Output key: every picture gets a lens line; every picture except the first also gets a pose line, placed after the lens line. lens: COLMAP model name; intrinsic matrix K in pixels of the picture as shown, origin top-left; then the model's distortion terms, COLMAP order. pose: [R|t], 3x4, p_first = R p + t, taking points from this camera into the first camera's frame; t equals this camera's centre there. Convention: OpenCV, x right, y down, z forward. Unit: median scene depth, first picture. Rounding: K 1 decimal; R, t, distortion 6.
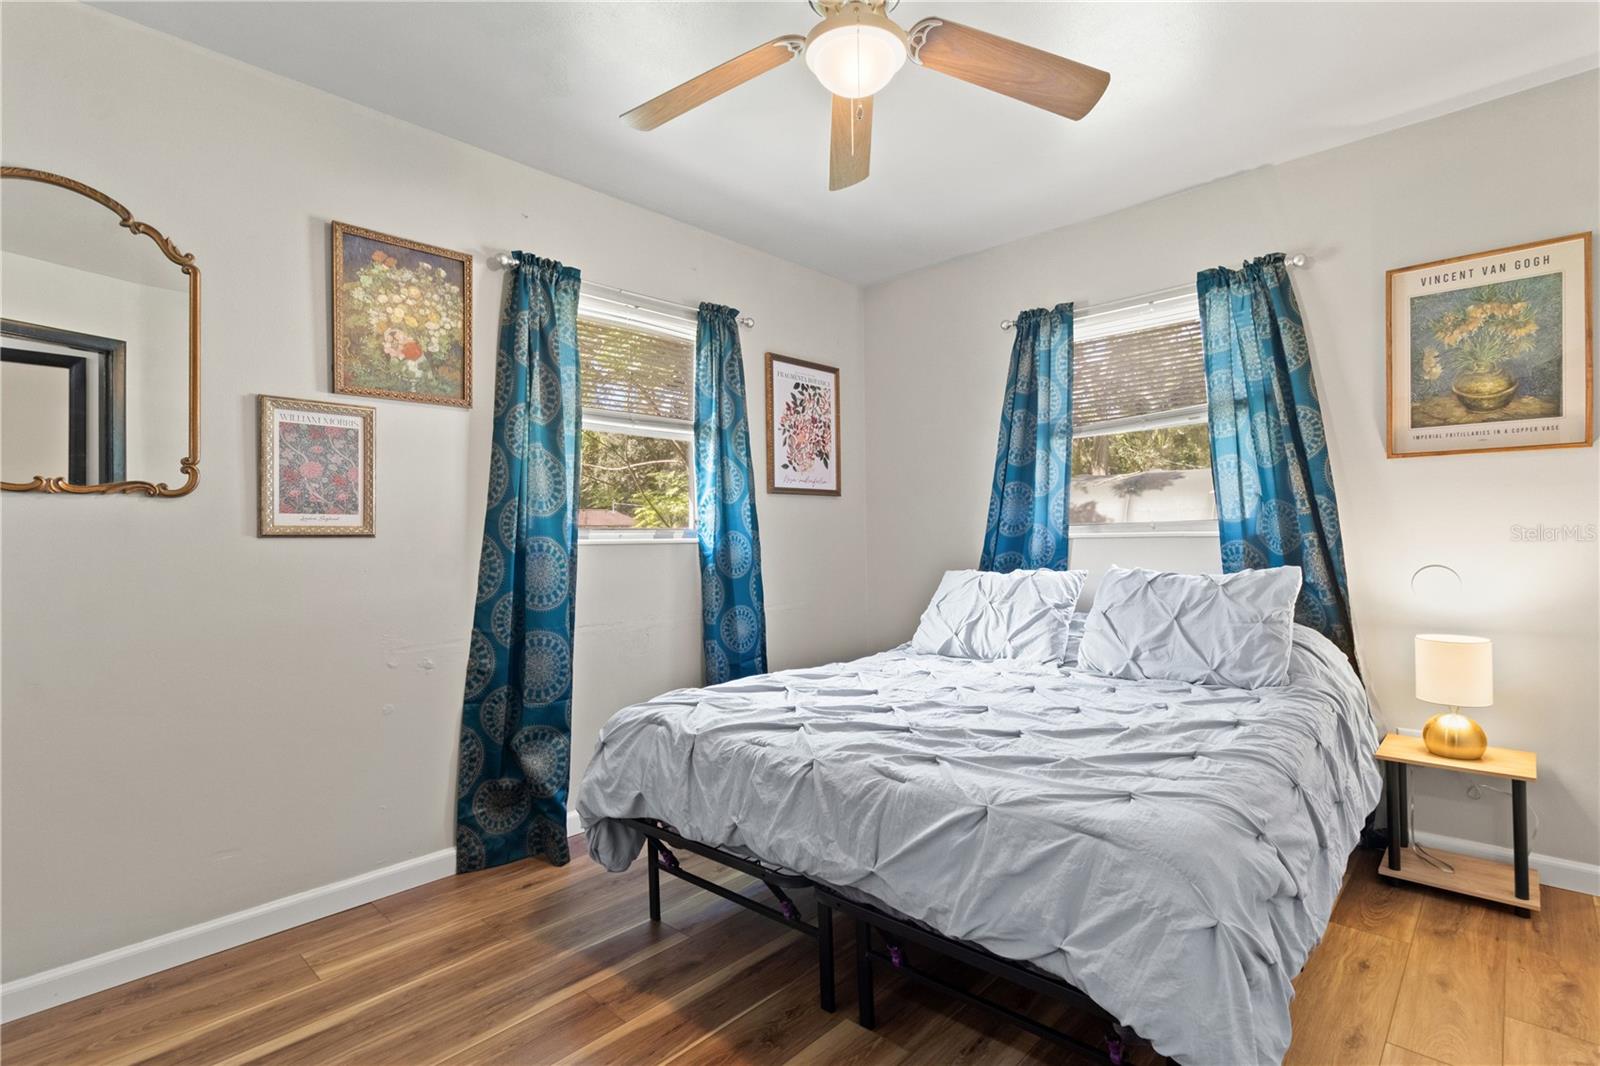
lens RADIAL K [[761.0, 0, 807.8], [0, 761.0, 544.4], [0, 0, 1]] dist [0.001985, 0.000220]
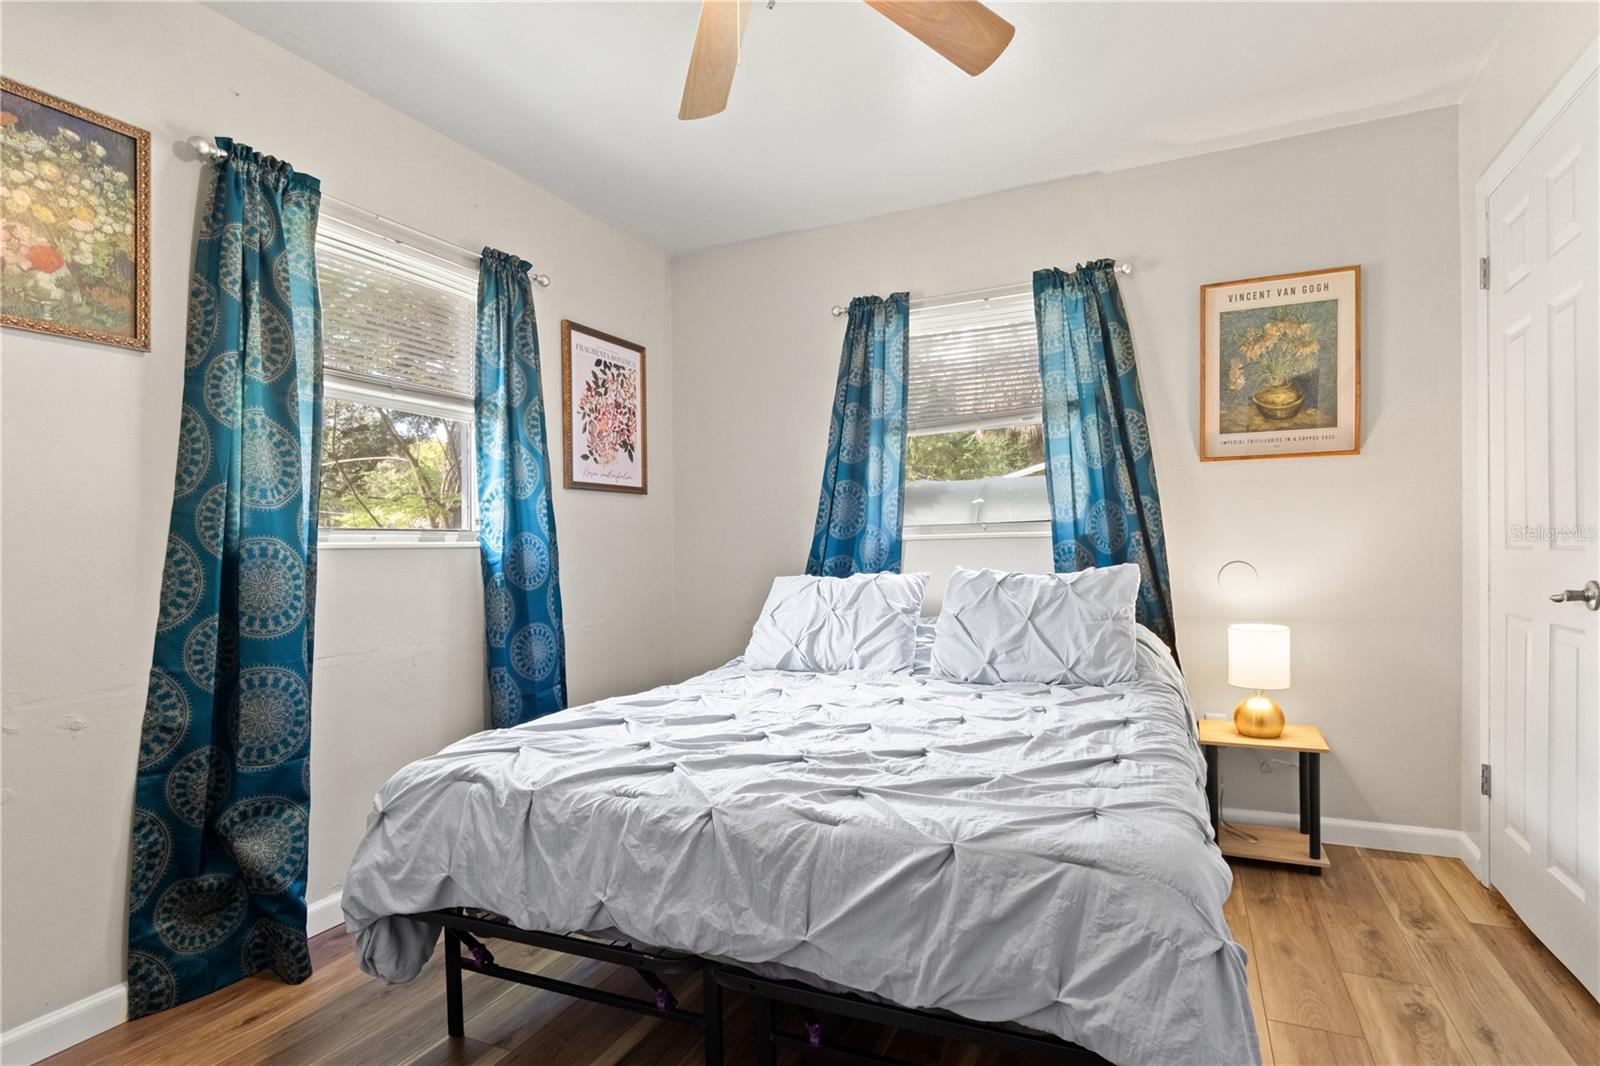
lens RADIAL K [[798.9, 0, 830.9], [0, 798.9, 555.6], [0, 0, 1]] dist [-0.001678, -0.002007]
pose [[0.945814, -0.008698, 0.324594, -0.087817], [0.008784, 0.999961, 0.001201, 0.011910], [-0.324591, 0.001715, 0.945853, 0.105326]]
